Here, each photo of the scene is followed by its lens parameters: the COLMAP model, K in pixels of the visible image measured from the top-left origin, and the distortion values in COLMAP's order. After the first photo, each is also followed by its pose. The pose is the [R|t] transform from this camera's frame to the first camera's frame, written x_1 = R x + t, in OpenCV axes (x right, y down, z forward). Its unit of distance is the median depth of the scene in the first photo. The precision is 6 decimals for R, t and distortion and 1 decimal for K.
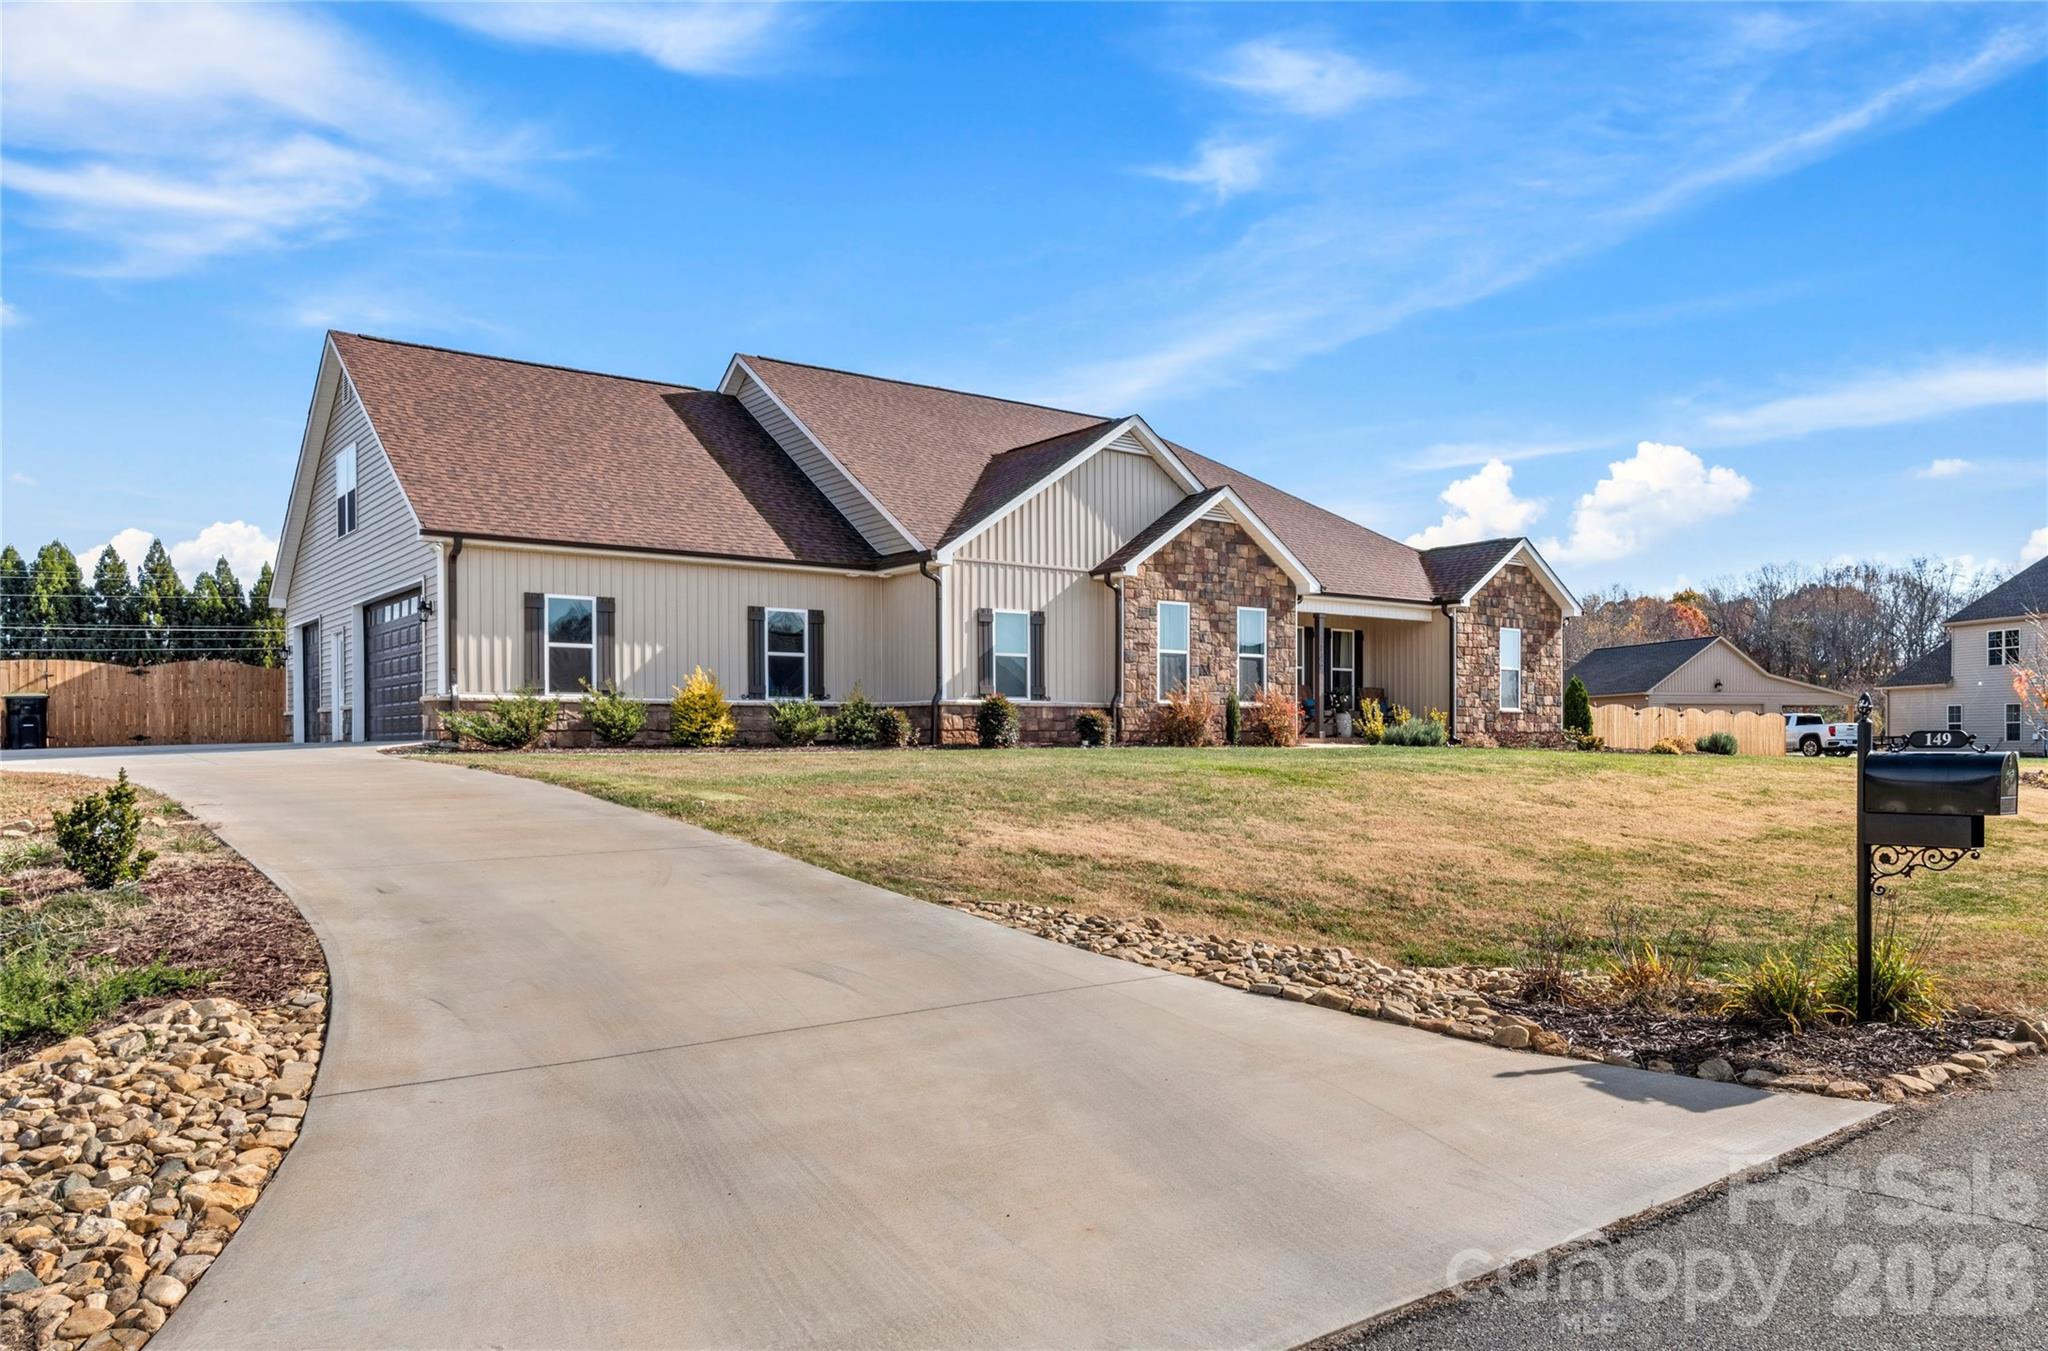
lens RADIAL K [[1390.7, 0, 1022.9], [0, 1390.7, 747.4], [0, 0, 1]] dist [-0.001924, 0.002027]
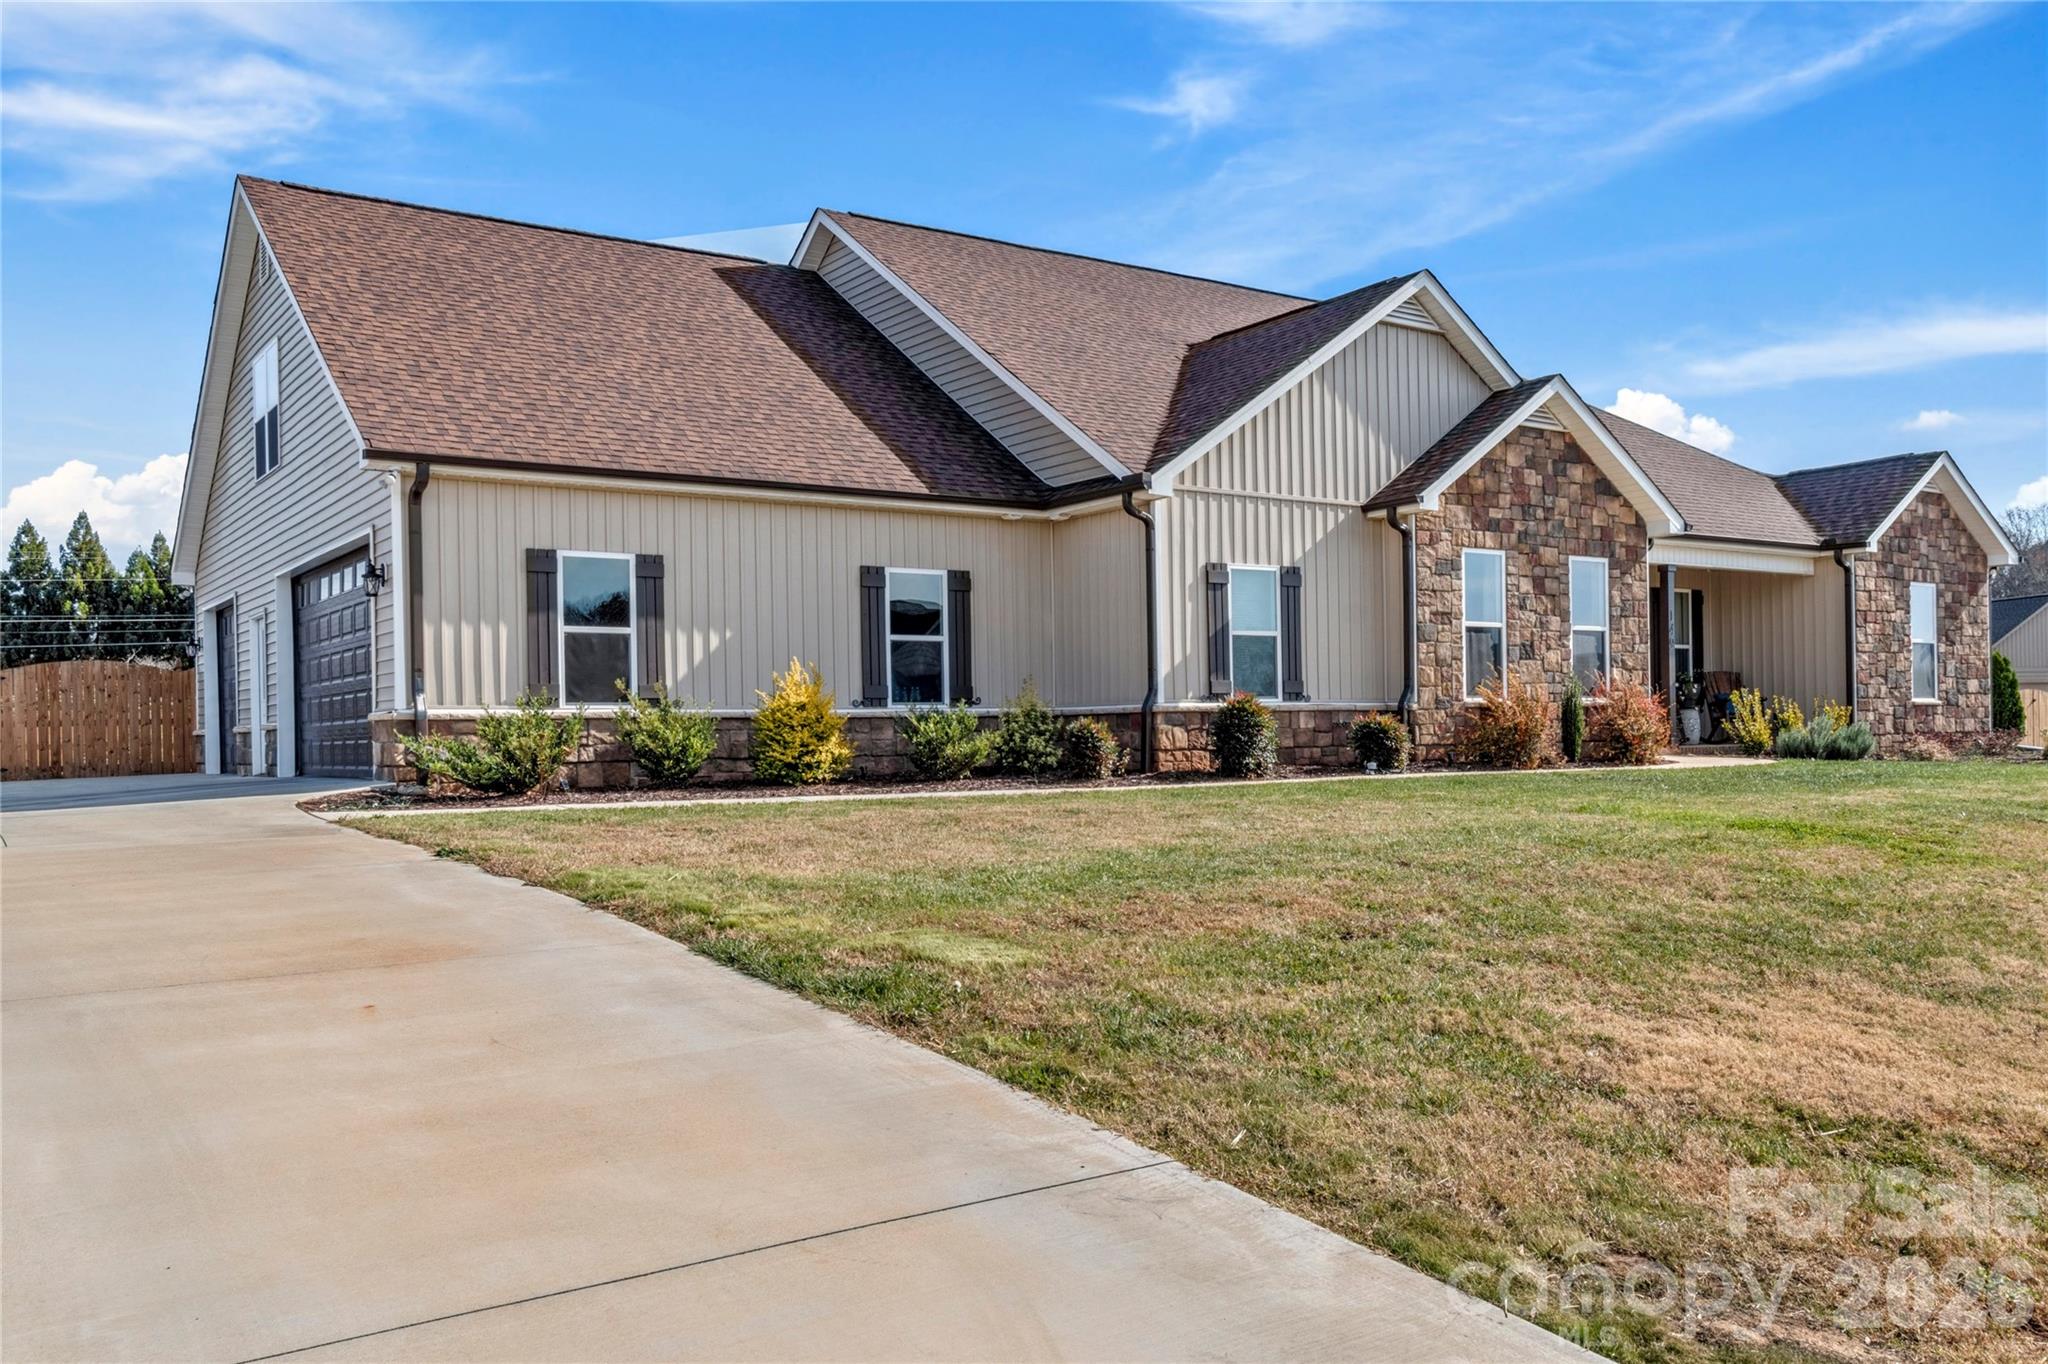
lens RADIAL K [[1626.9, 0, 1019.9], [0, 1626.9, 732.5], [0, 0, 1]] dist [-0.001783, 0.003159]
pose [[0.998866, -0.014204, -0.045433, -0.081130], [0.013915, 0.999881, -0.006671, -0.015166], [0.045523, 0.006031, 0.998945, 0.215889]]
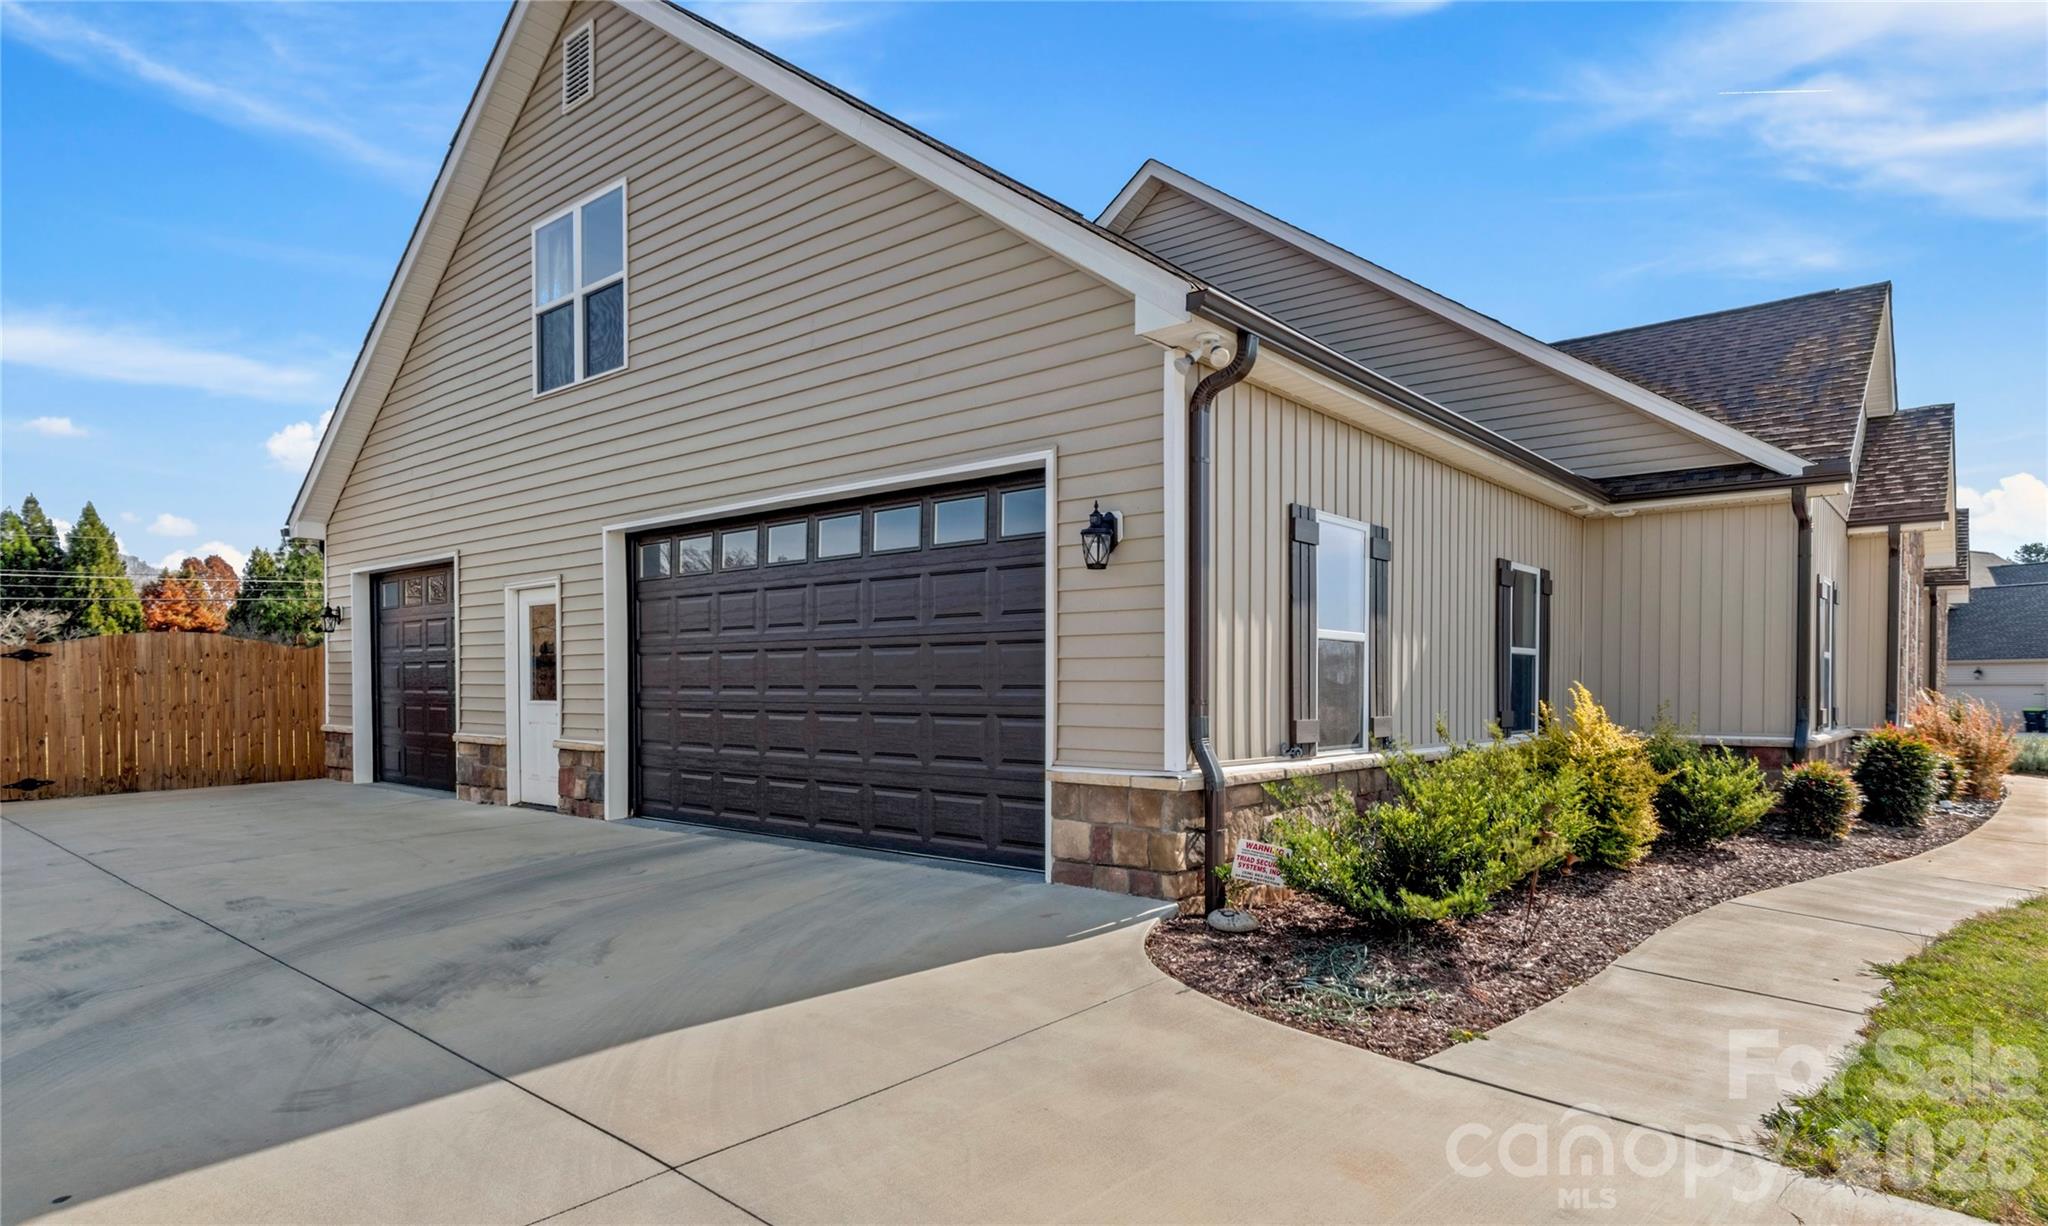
lens RADIAL K [[1101.8, 0, 1029.7], [0, 1101.8, 683.0], [0, 0, 1]] dist [0.012199, 0.000087]
pose [[0.974430, 0.004220, 0.224652, -0.411146], [-0.002935, 0.999977, -0.006057, -0.047073], [-0.224673, 0.005243, 0.974420, 0.580148]]
